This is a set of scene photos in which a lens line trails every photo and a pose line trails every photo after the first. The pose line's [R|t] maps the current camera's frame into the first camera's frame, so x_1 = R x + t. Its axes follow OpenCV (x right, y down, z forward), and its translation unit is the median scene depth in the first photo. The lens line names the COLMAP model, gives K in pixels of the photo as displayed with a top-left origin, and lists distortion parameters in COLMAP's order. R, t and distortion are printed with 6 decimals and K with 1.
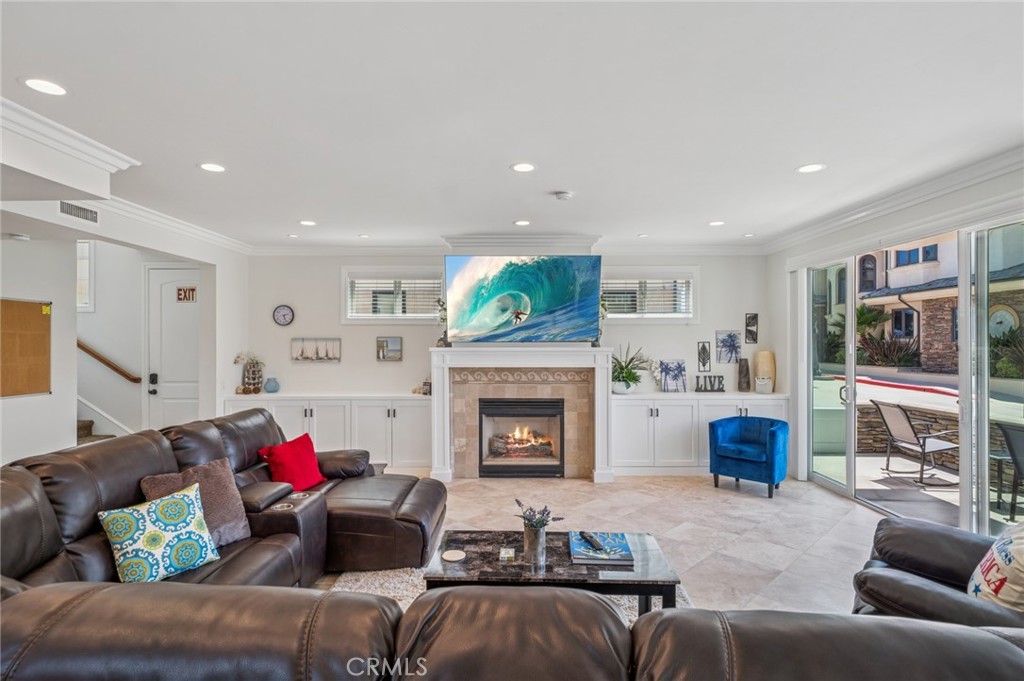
lens RADIAL K [[523.8, 0, 524.5], [0, 523.8, 349.0], [0, 0, 1]] dist [-0.001192, 0.002093]
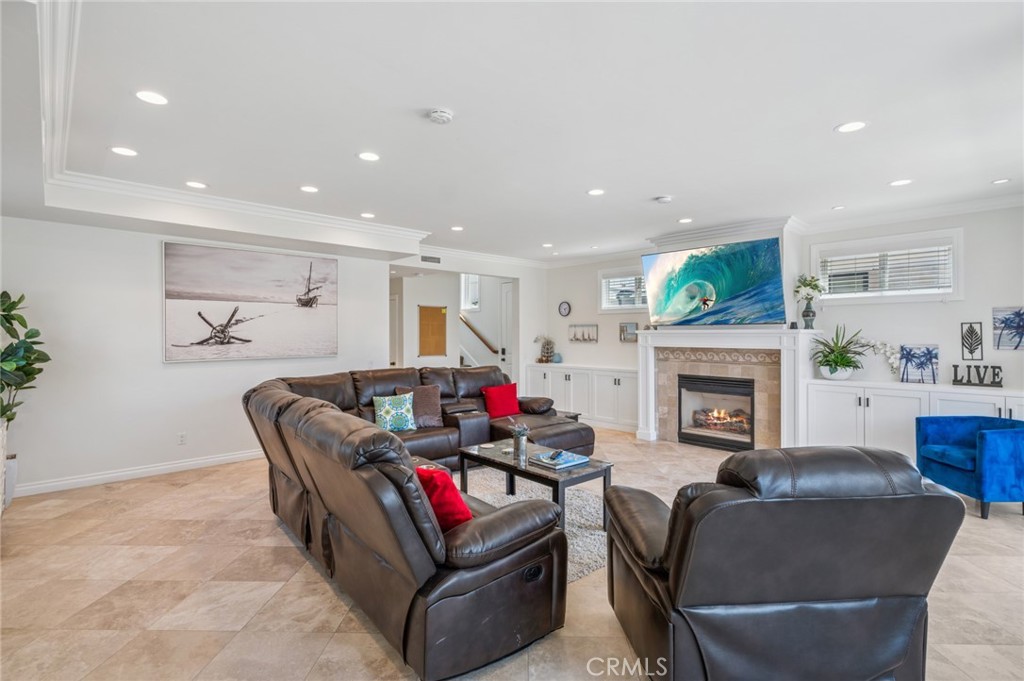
lens RADIAL K [[495.8, 0, 520.6], [0, 495.8, 342.0], [0, 0, 1]] dist [-0.000928, -0.001083]
pose [[0.687330, 0.010510, -0.726269, 0.471899], [-0.009294, 0.999941, 0.005674, 0.020138], [0.726286, 0.002850, 0.687387, -0.012078]]
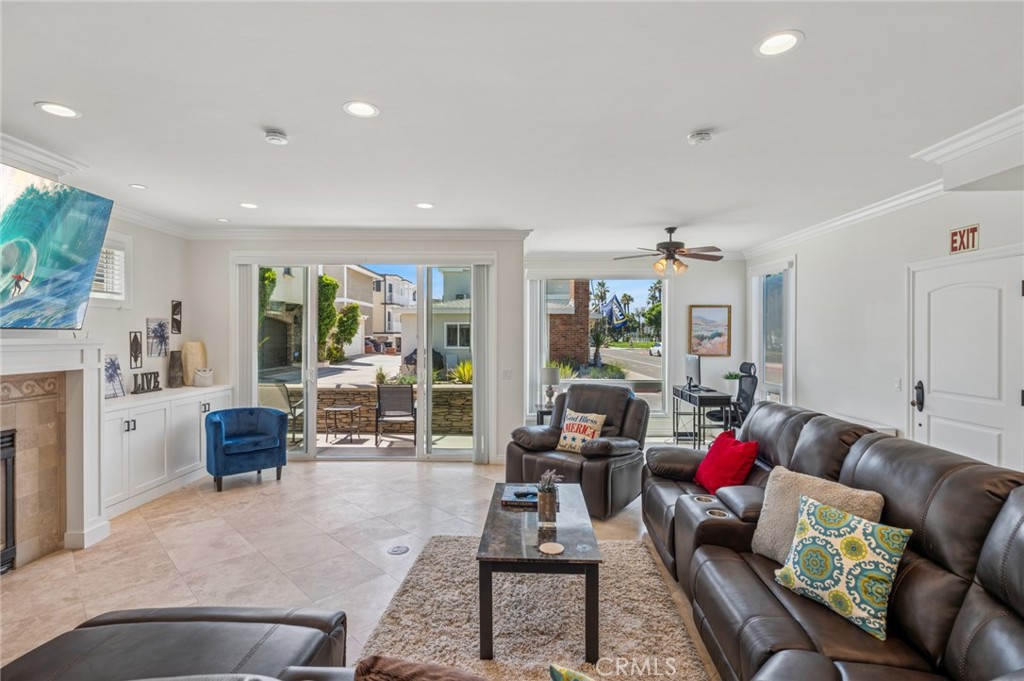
lens RADIAL K [[495.8, 0, 486.5], [0, 495.8, 339.5], [0, 0, 1]] dist [-0.000928, -0.001083]
pose [[0.048945, -0.010527, 0.998746, -0.461199], [0.017462, 0.999801, 0.009682, 0.000758], [-0.998649, 0.016967, 0.049119, 0.485203]]
